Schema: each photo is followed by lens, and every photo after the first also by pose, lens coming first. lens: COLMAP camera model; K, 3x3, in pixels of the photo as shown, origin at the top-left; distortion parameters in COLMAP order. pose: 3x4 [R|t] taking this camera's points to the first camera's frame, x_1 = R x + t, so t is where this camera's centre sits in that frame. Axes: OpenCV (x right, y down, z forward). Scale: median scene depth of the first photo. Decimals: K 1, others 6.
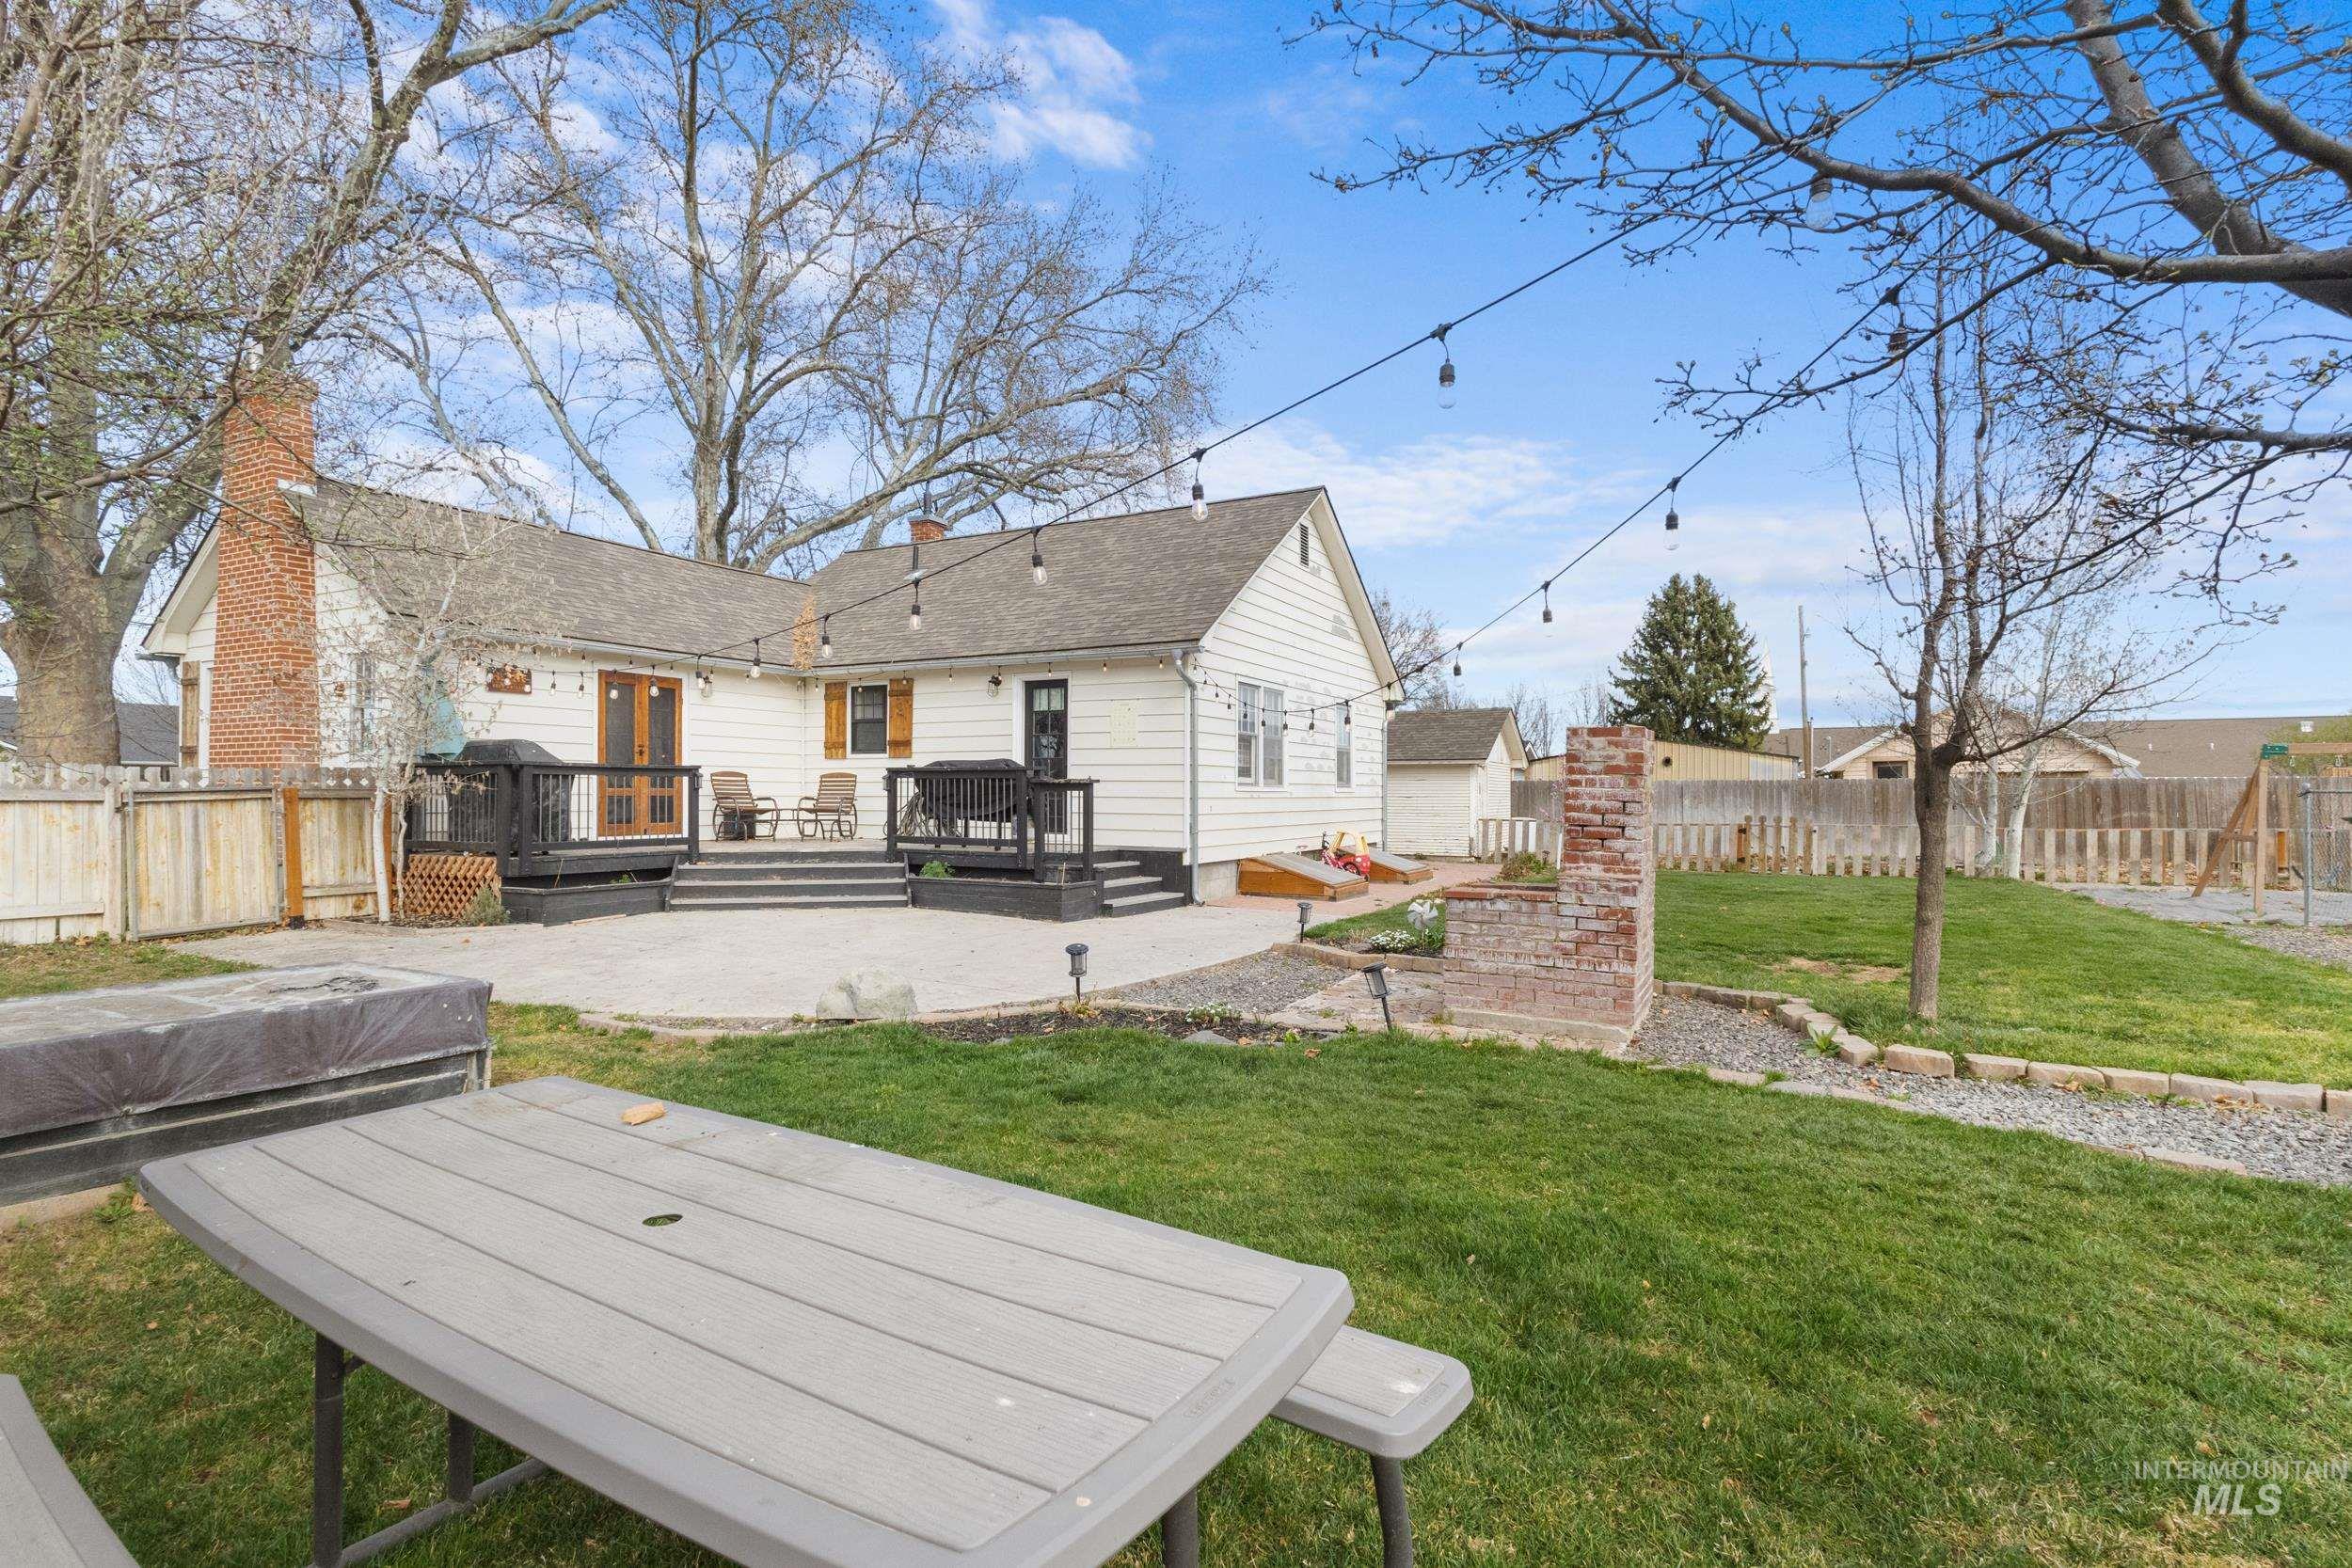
lens RADIAL K [[1108.8, 0, 1165.7], [0, 1108.8, 792.1], [0, 0, 1]] dist [0.002319, 0.000184]
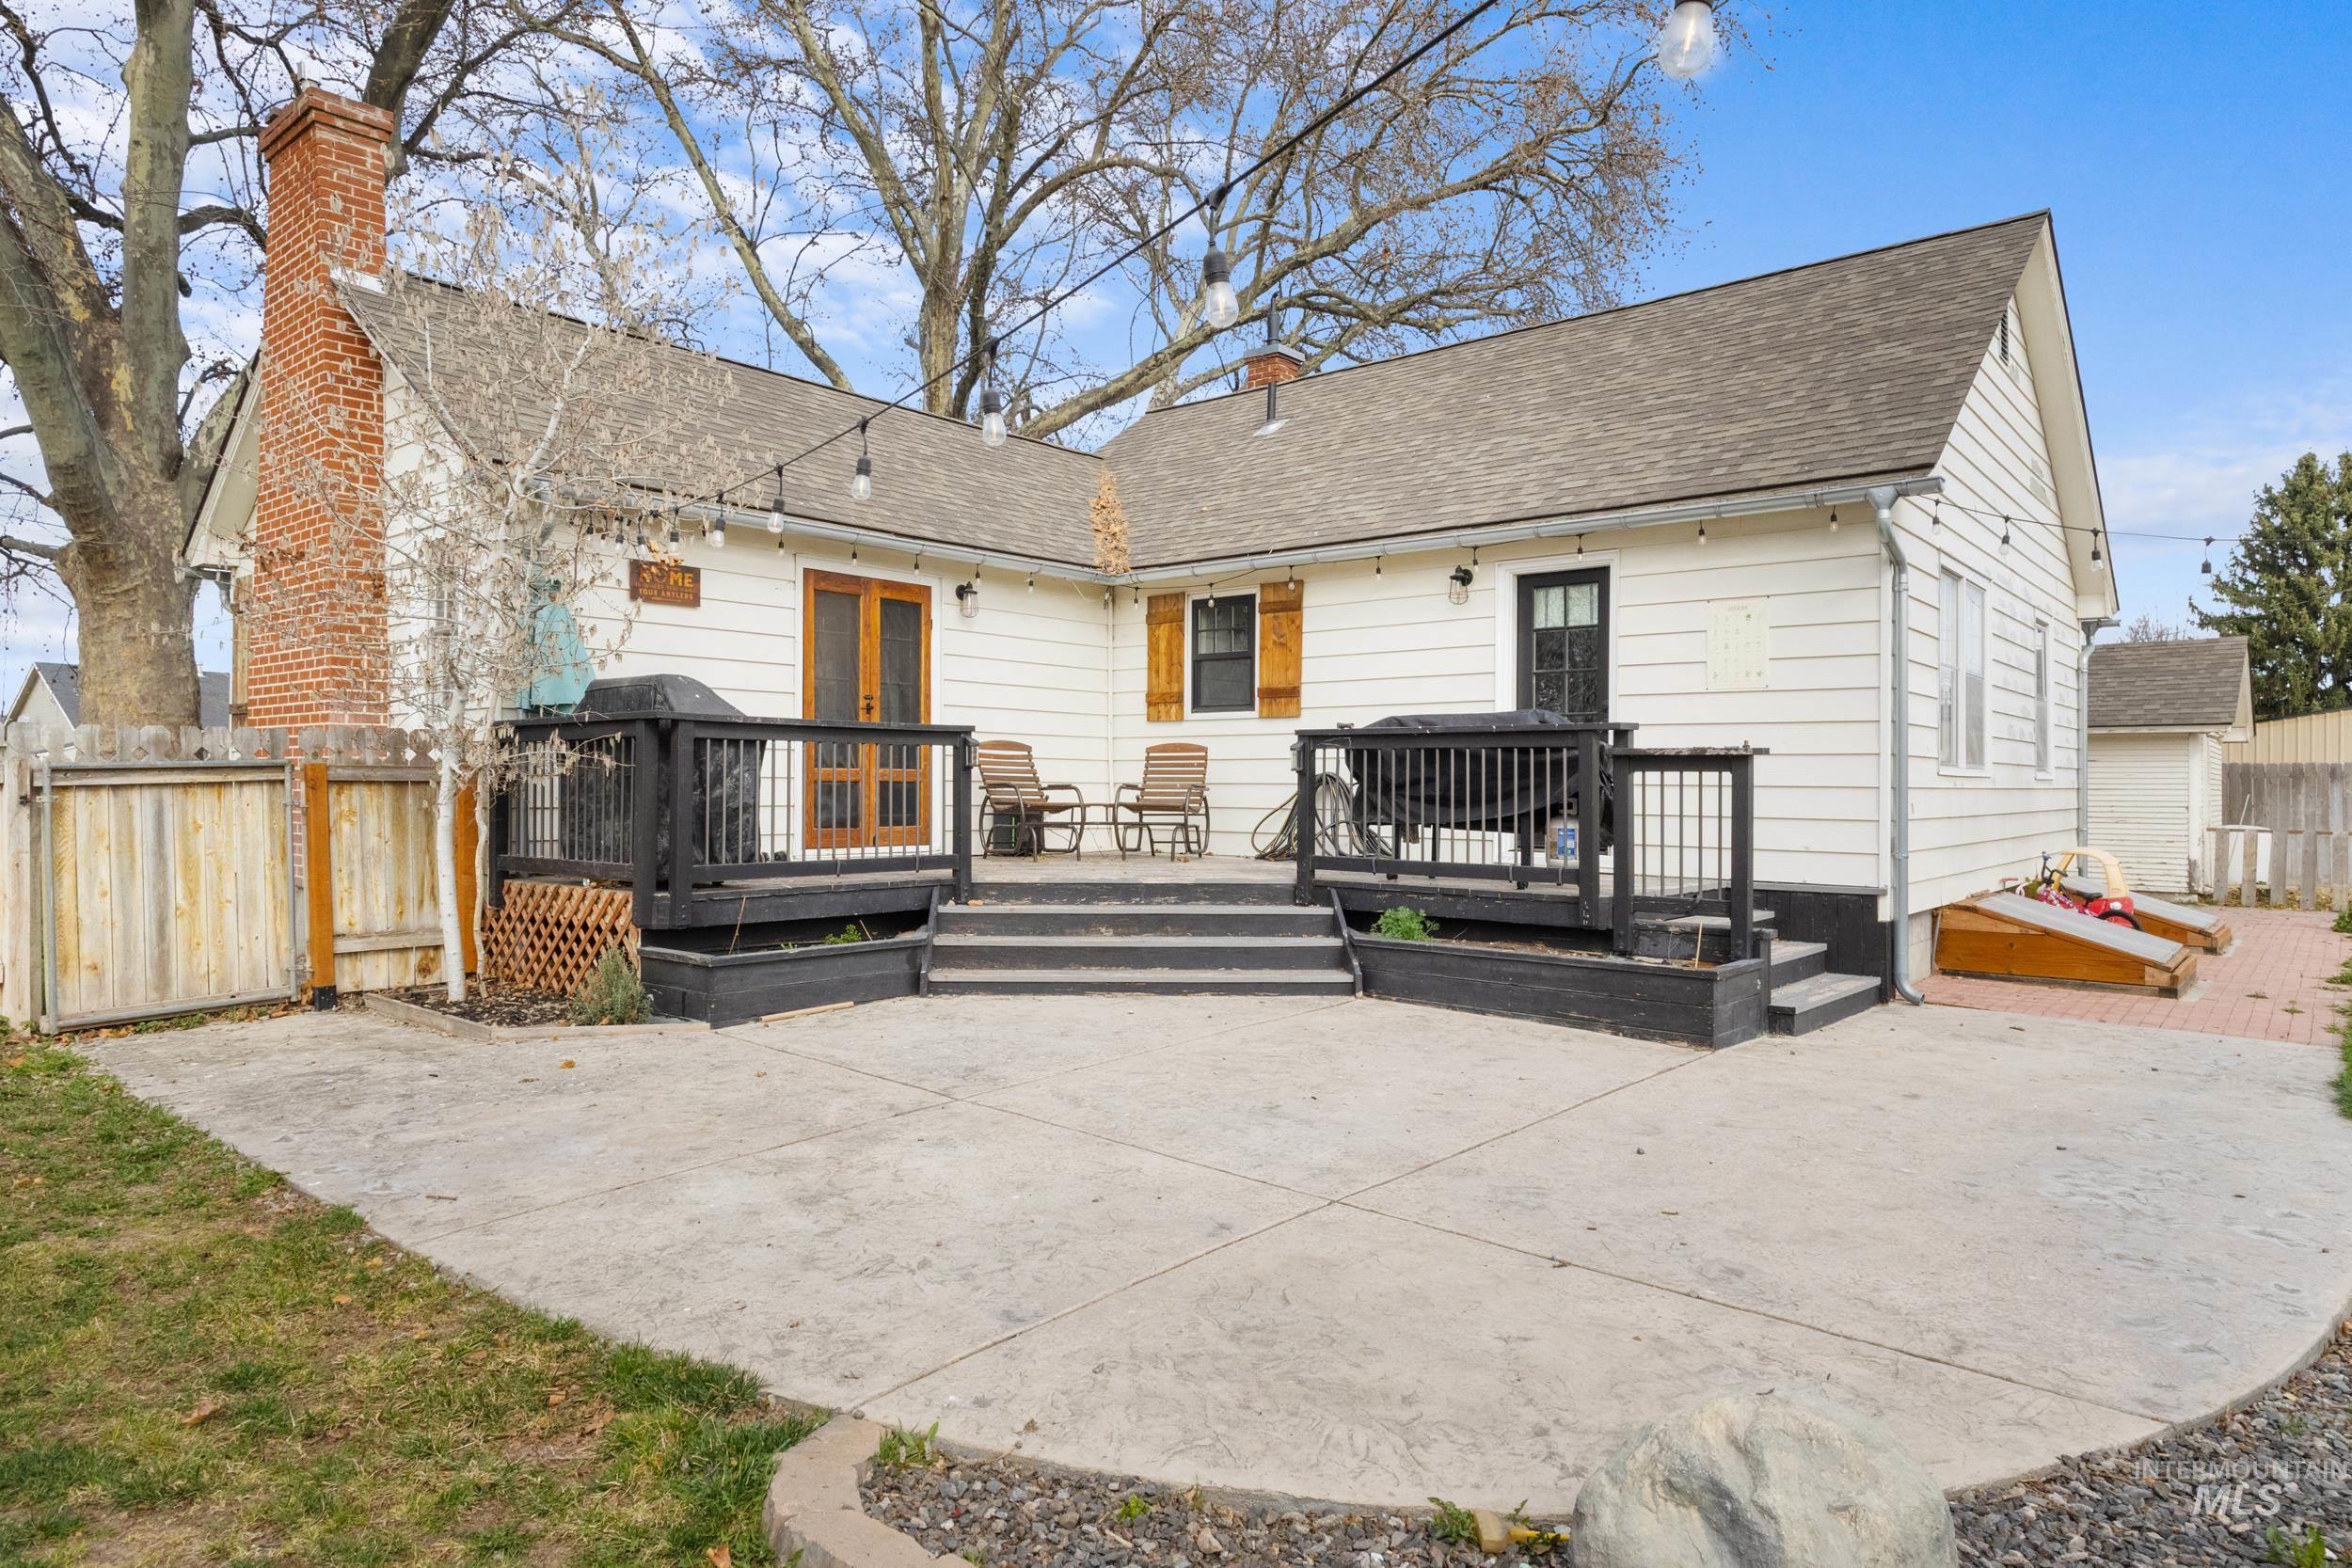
lens RADIAL K [[1395.1, 0, 1167.6], [0, 1395.1, 789.2], [0, 0, 1]] dist [-0.018351, -0.000461]
pose [[0.977736, 0.003876, -0.209805, -0.164251], [-0.002909, 0.999984, 0.004919, 0.003789], [0.209820, -0.004199, 0.977731, 0.312156]]
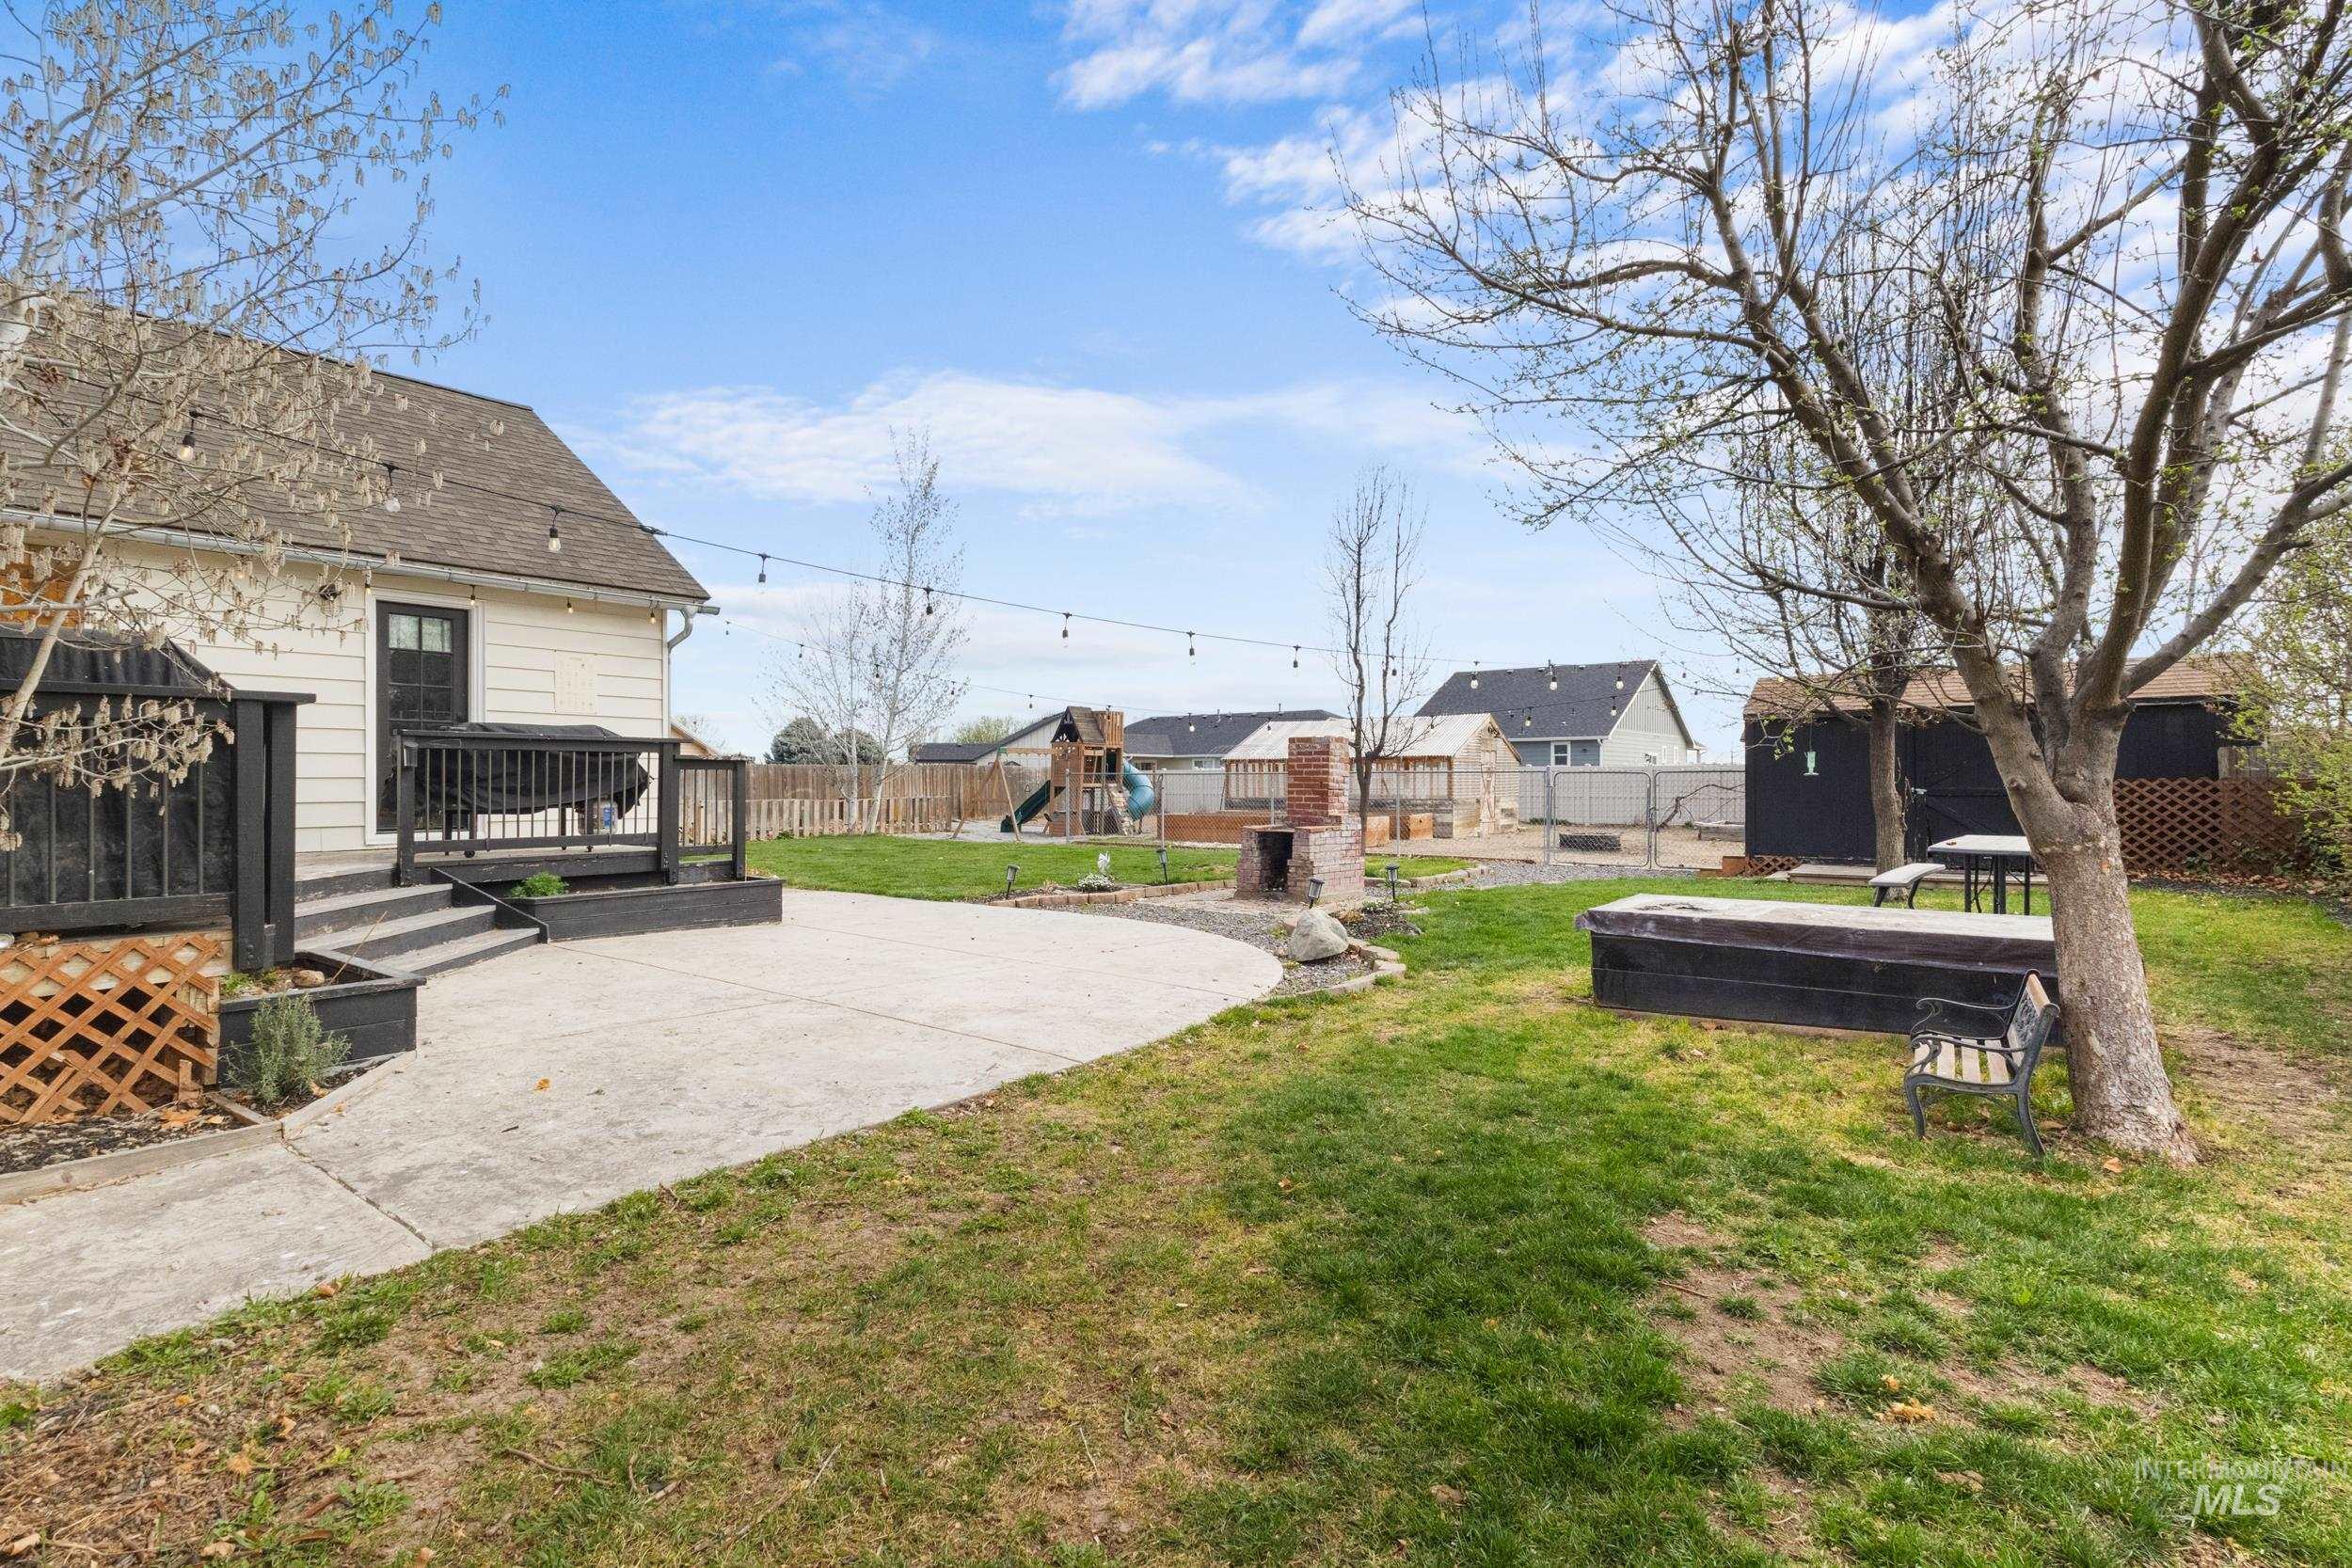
lens RADIAL K [[1108.8, 0, 1166.4], [0, 1108.8, 773.8], [0, 0, 1]] dist [0.002319, 0.000184]
pose [[0.196539, -0.004823, 0.980484, -0.733822], [-0.004948, 0.999970, 0.005911, -0.004006], [-0.980483, -0.006013, 0.196510, 0.449222]]
